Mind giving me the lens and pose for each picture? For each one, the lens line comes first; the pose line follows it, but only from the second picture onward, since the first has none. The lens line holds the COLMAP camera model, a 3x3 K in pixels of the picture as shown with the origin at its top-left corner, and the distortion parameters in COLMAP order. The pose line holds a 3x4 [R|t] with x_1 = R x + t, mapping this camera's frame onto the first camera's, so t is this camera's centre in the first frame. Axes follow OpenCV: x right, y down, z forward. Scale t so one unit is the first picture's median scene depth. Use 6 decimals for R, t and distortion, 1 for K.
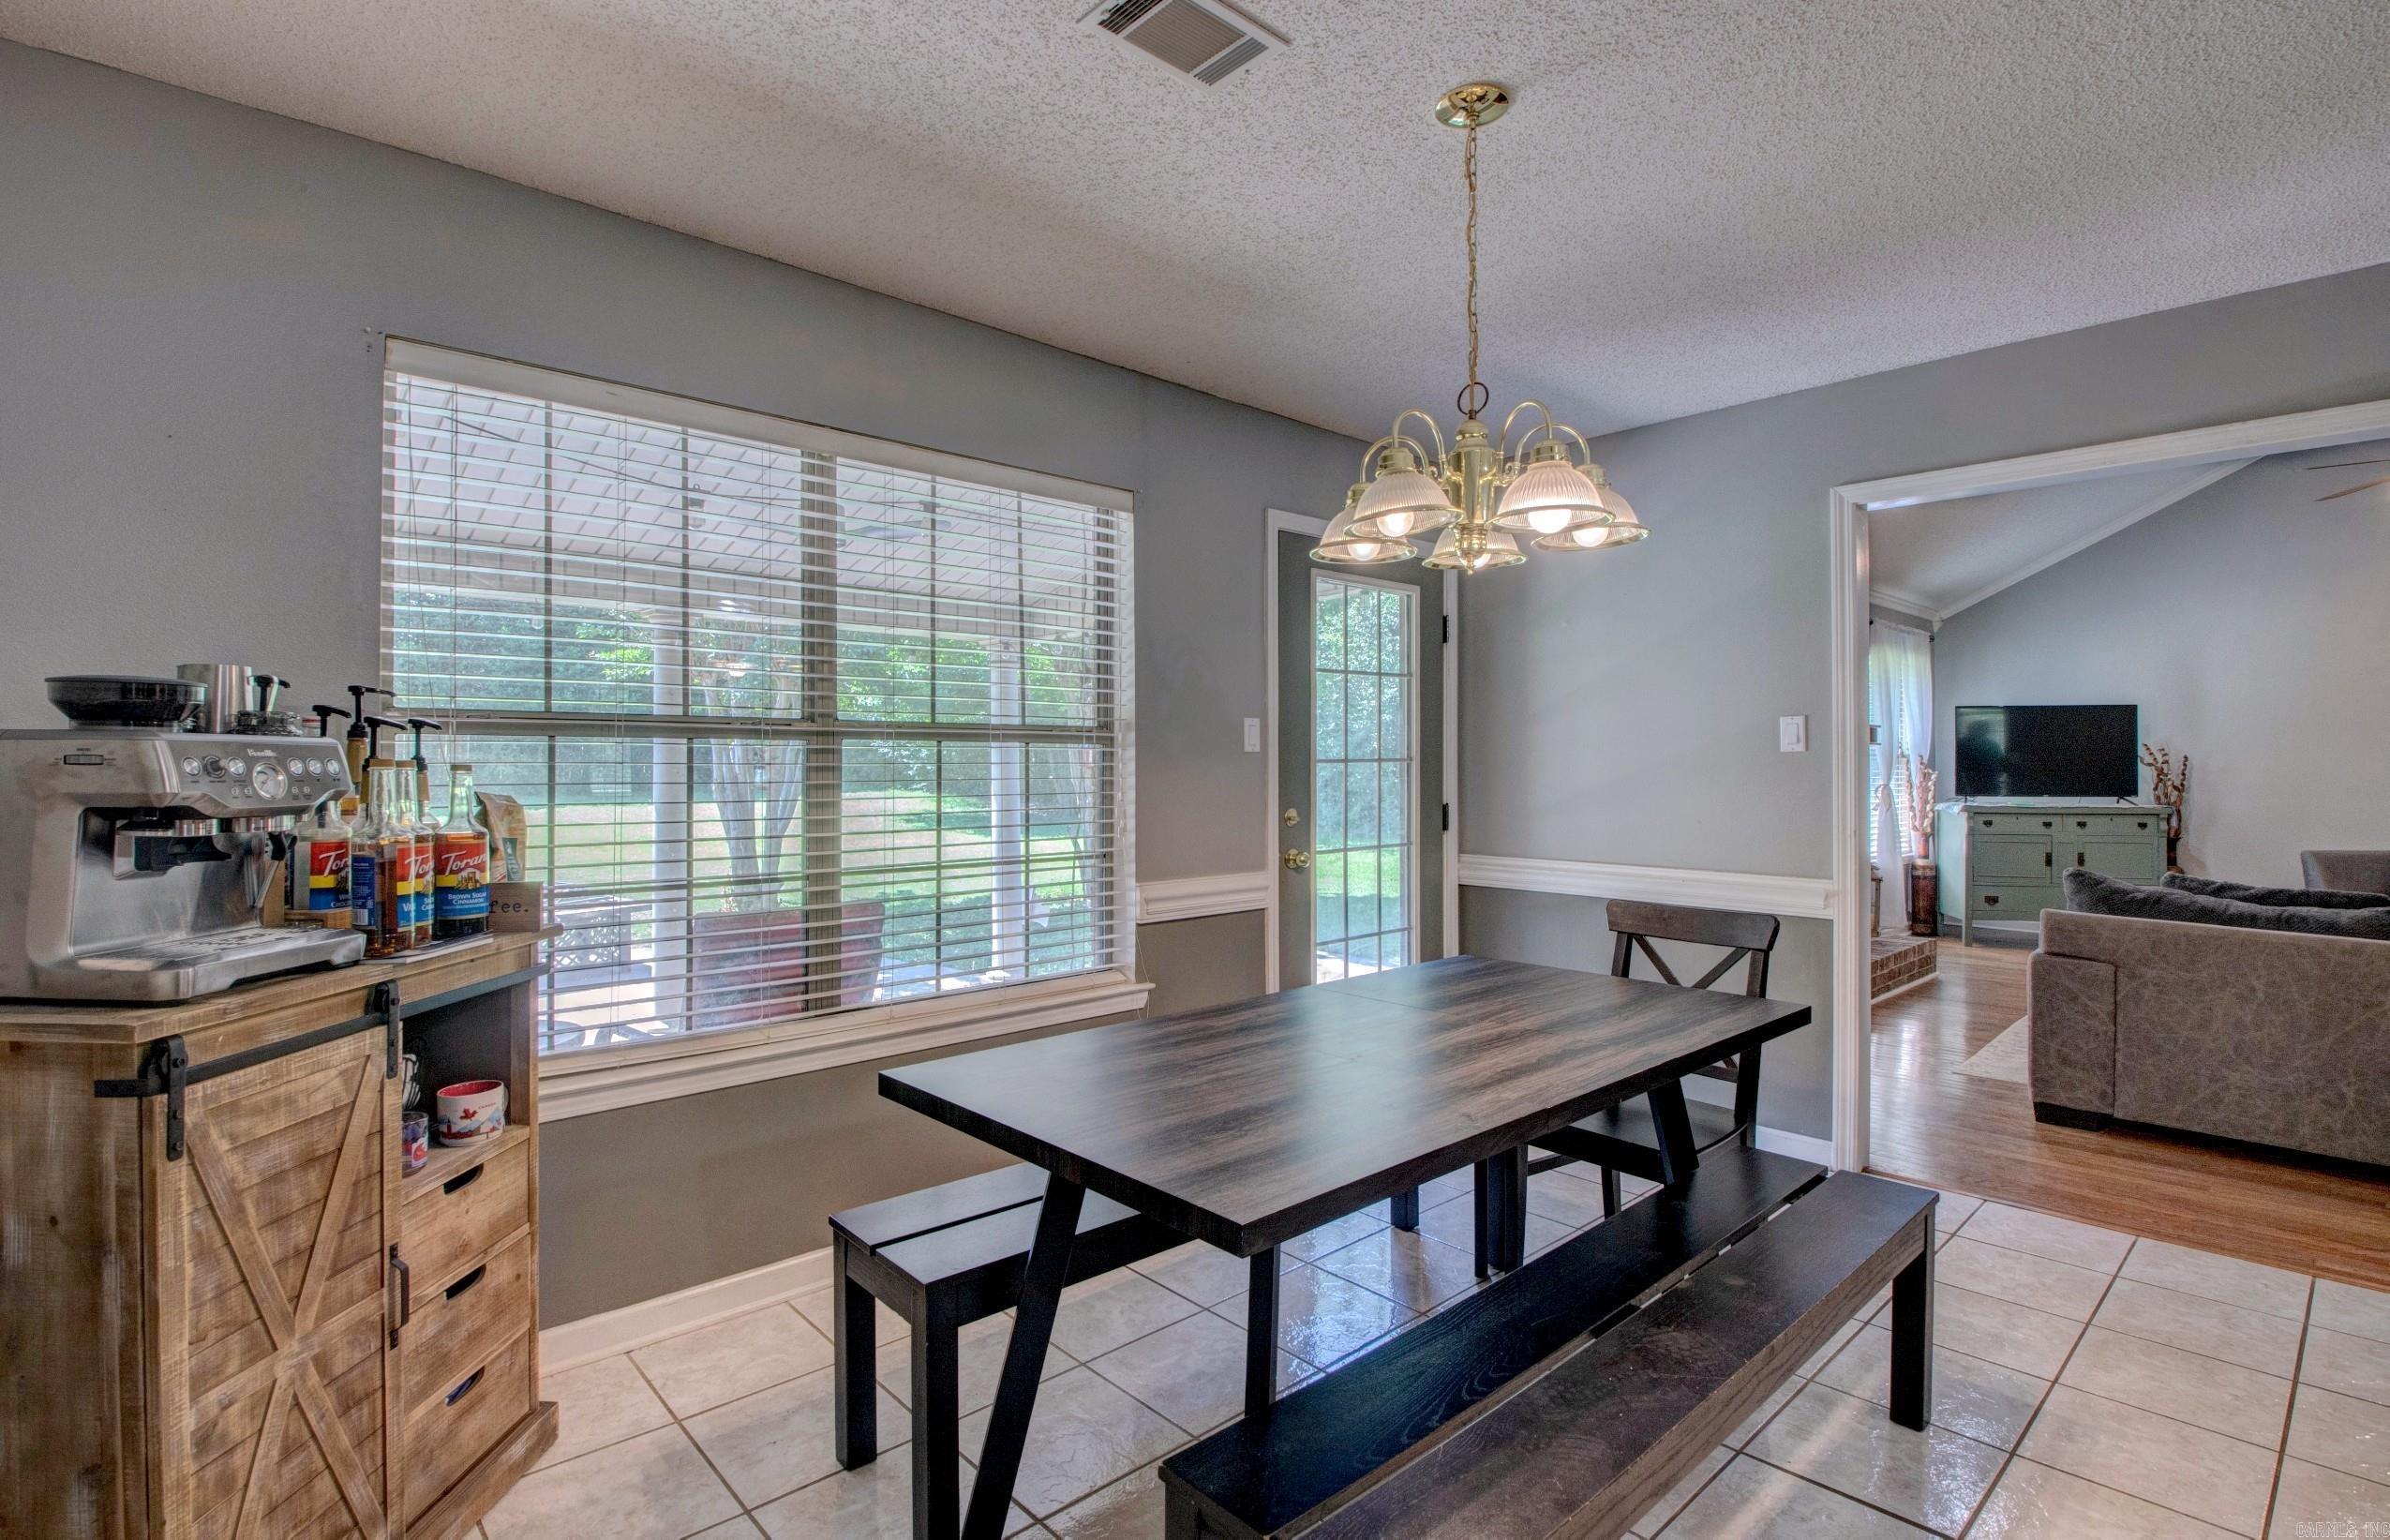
lens RADIAL K [[1106.2, 0, 1135.1], [0, 1106.2, 759.7], [0, 0, 1]] dist [0.043844, -0.052736]
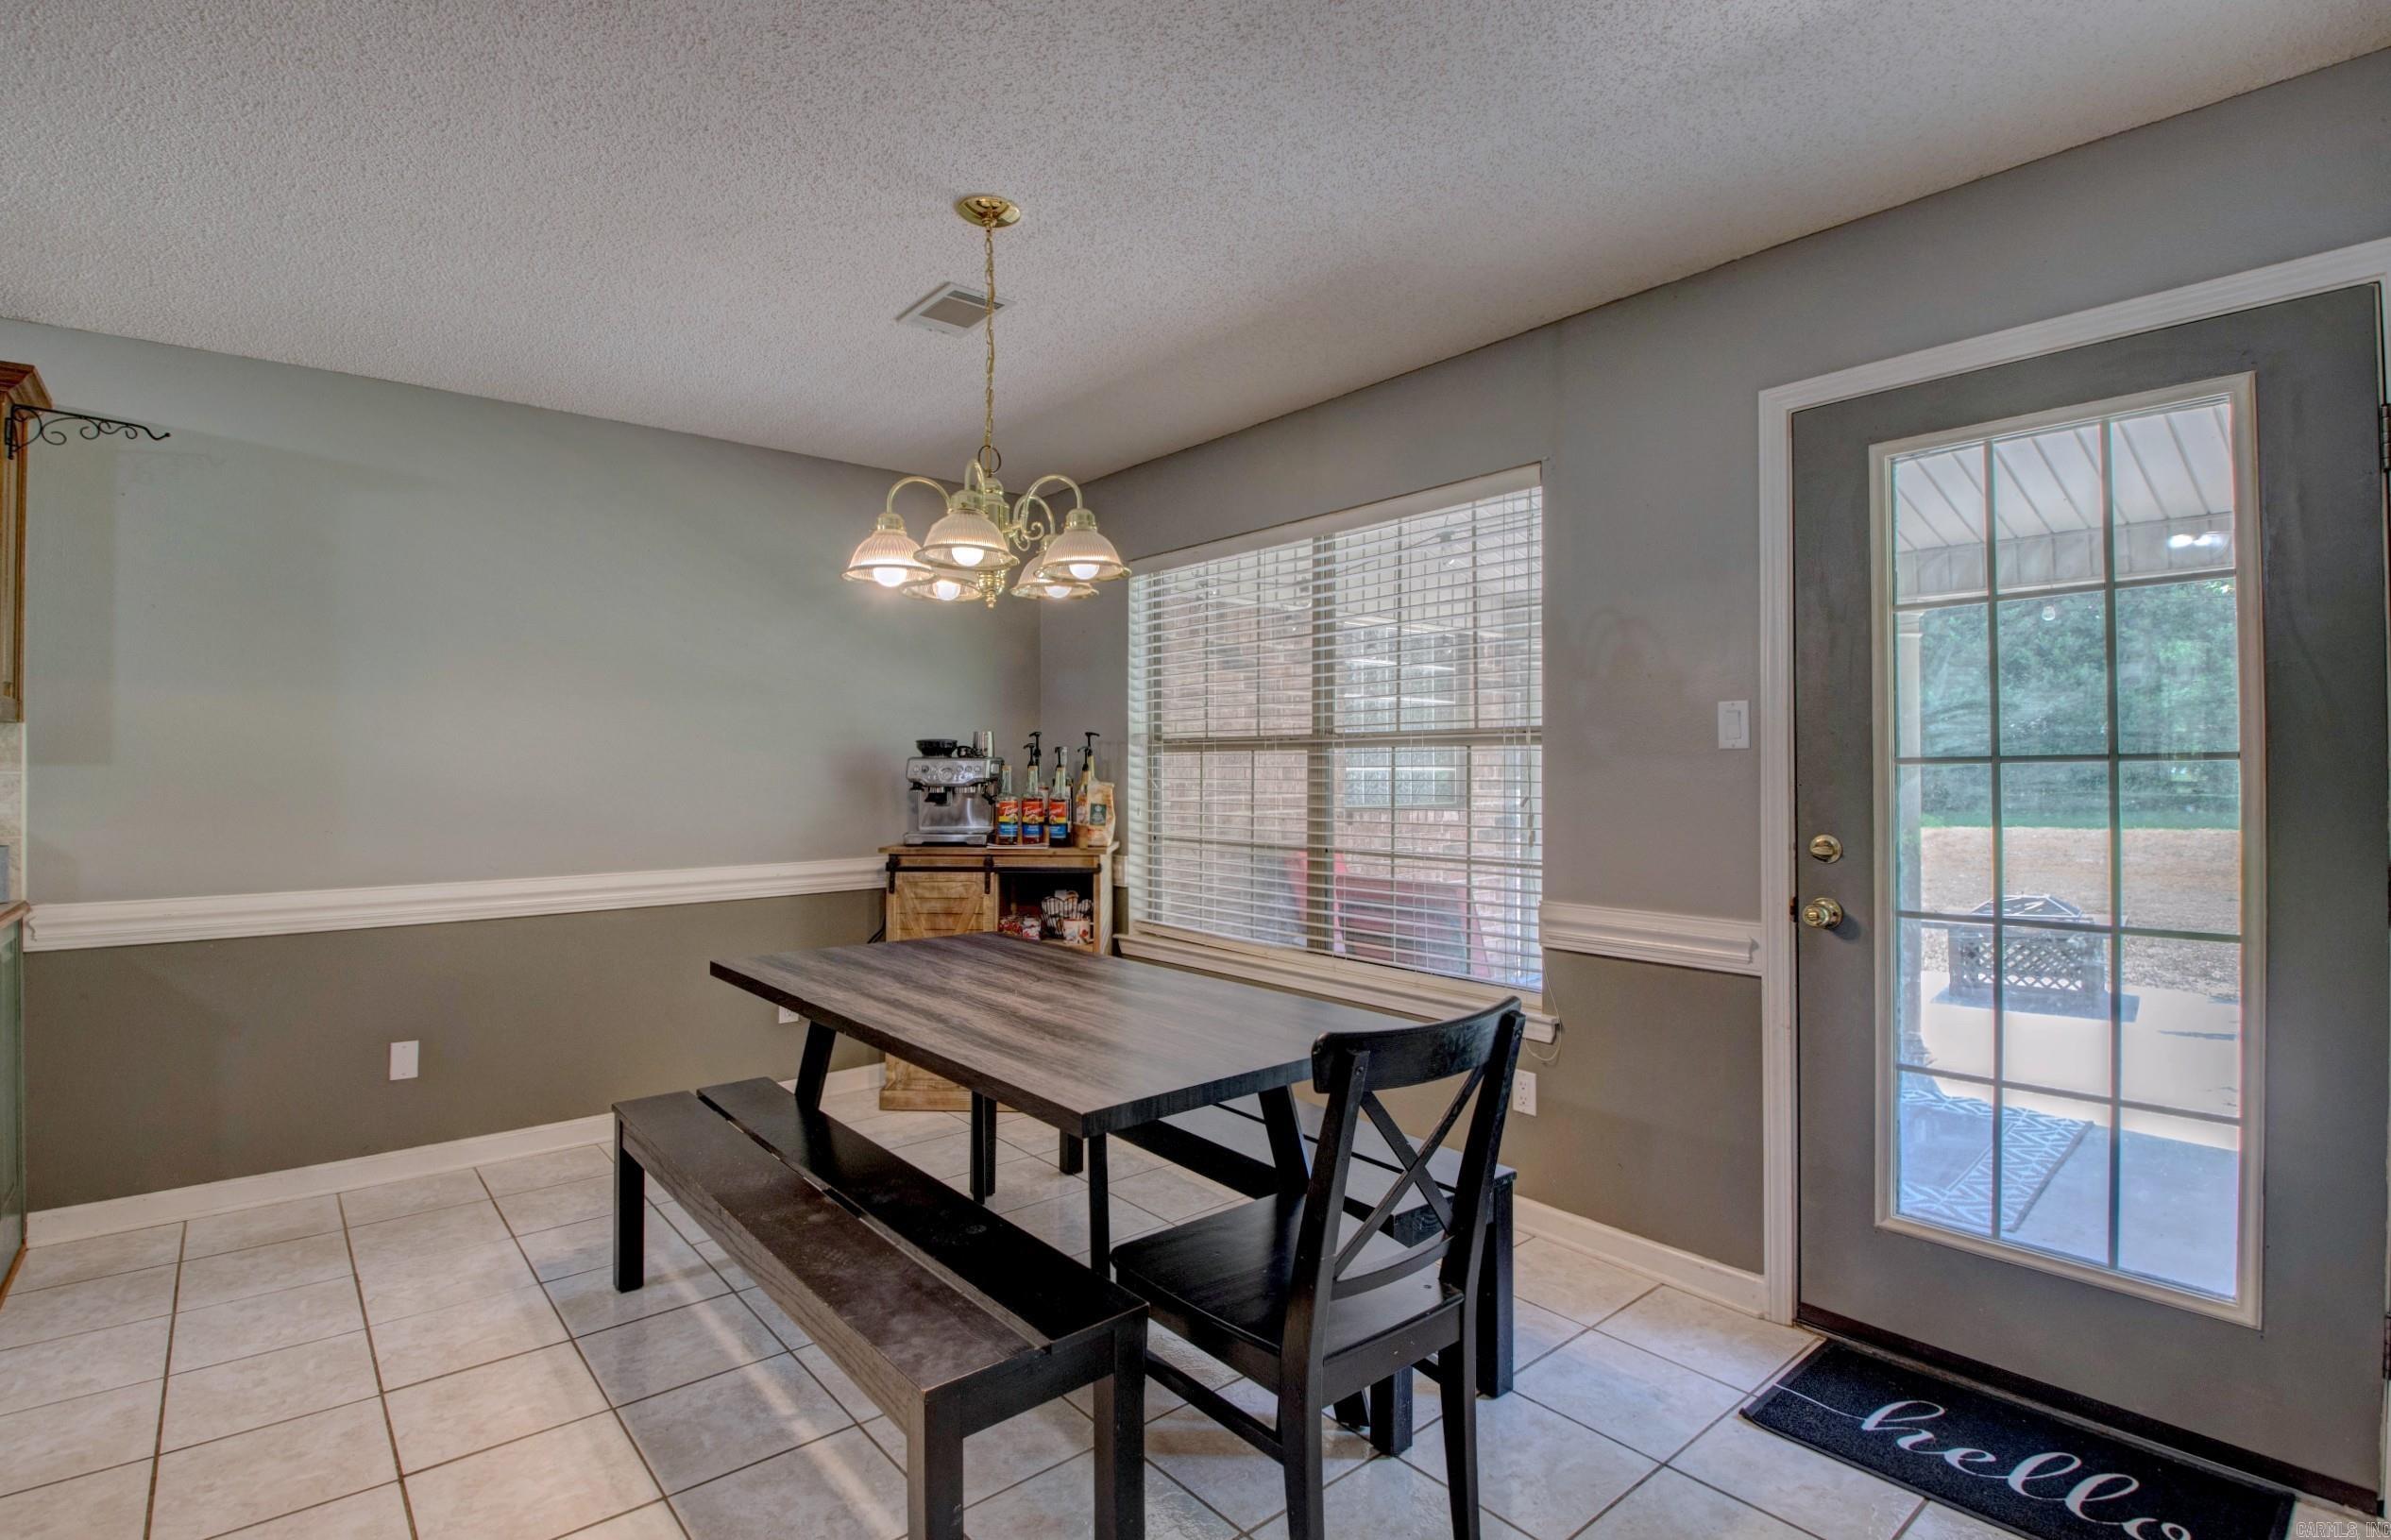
lens RADIAL K [[1126.4, 0, 1180.2], [0, 1126.4, 764.0], [0, 0, 1]] dist [-0.001087, -0.011473]
pose [[-0.025969, -0.001844, -0.999661, 0.831140], [0.010472, 0.999943, -0.002116, 0.000918], [0.999608, -0.010523, -0.025948, 0.666489]]
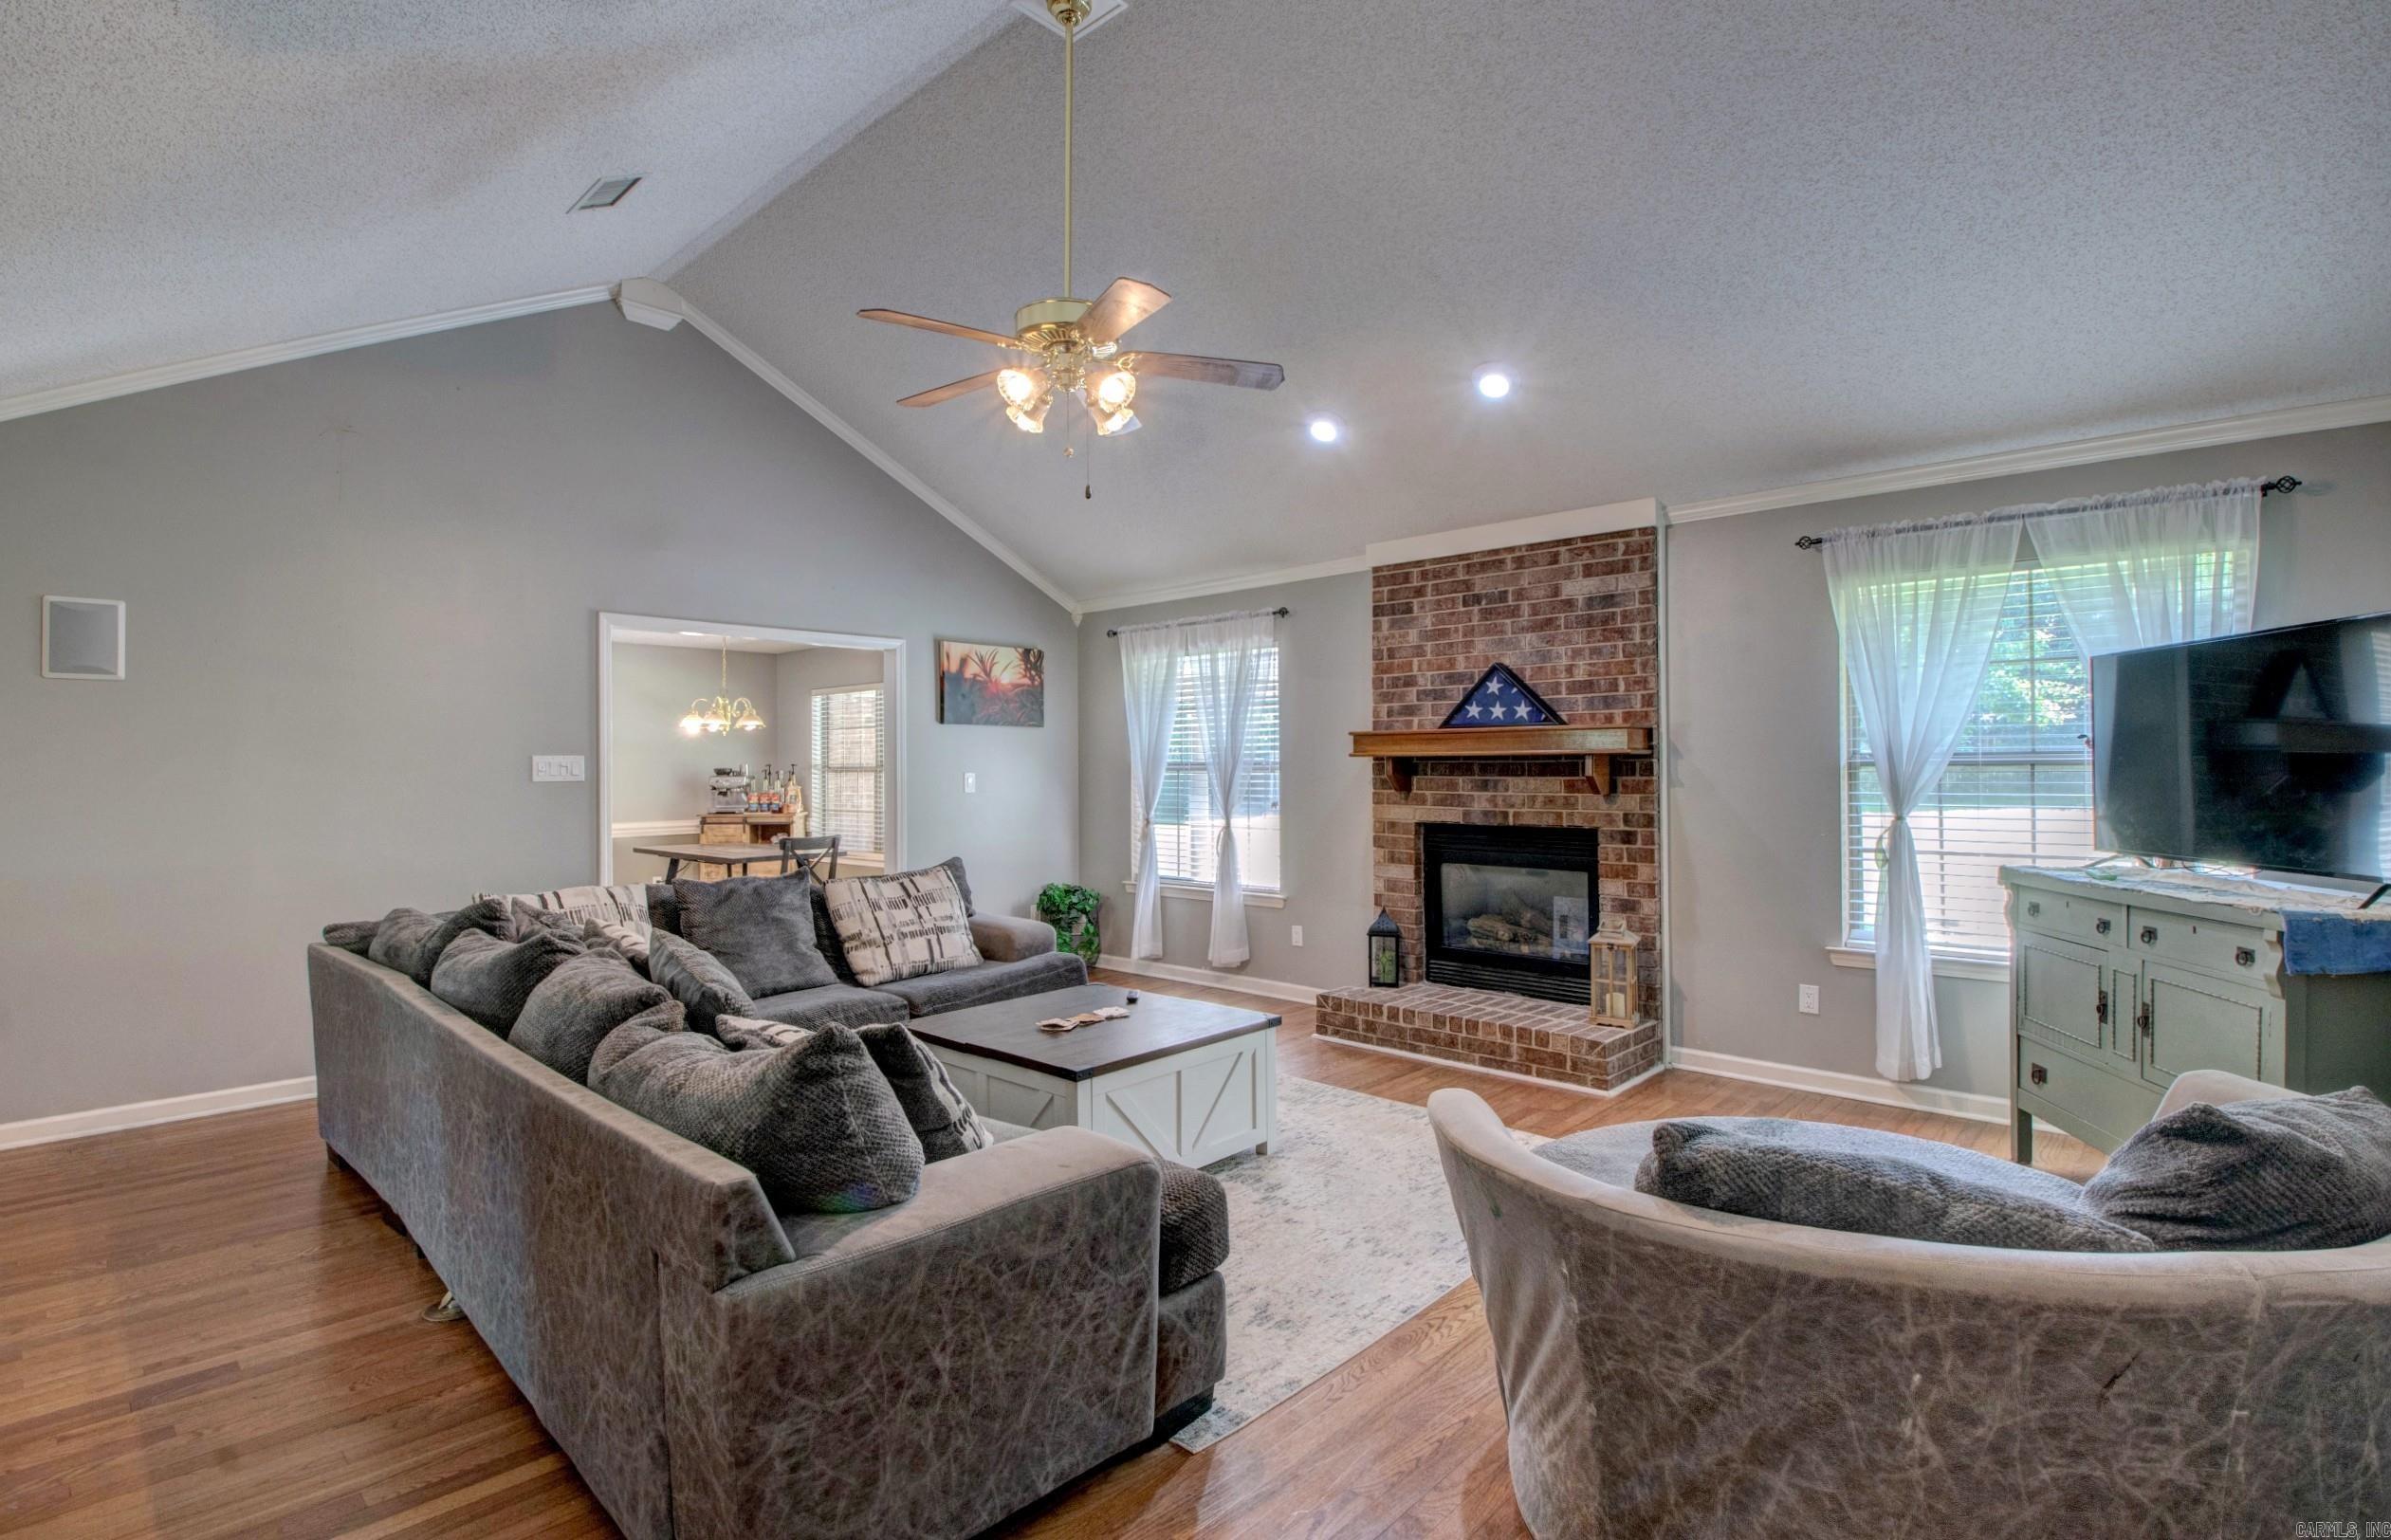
lens RADIAL K [[1106.5, 0, 1135.6], [0, 1106.5, 759.7], [0, 0, 1]] dist [0.043844, -0.052736]
pose [[0.069576, -0.010403, -0.997522, 2.433358], [0.012486, 0.999876, -0.009556, -0.012336], [0.997498, -0.011790, 0.069698, 1.195016]]
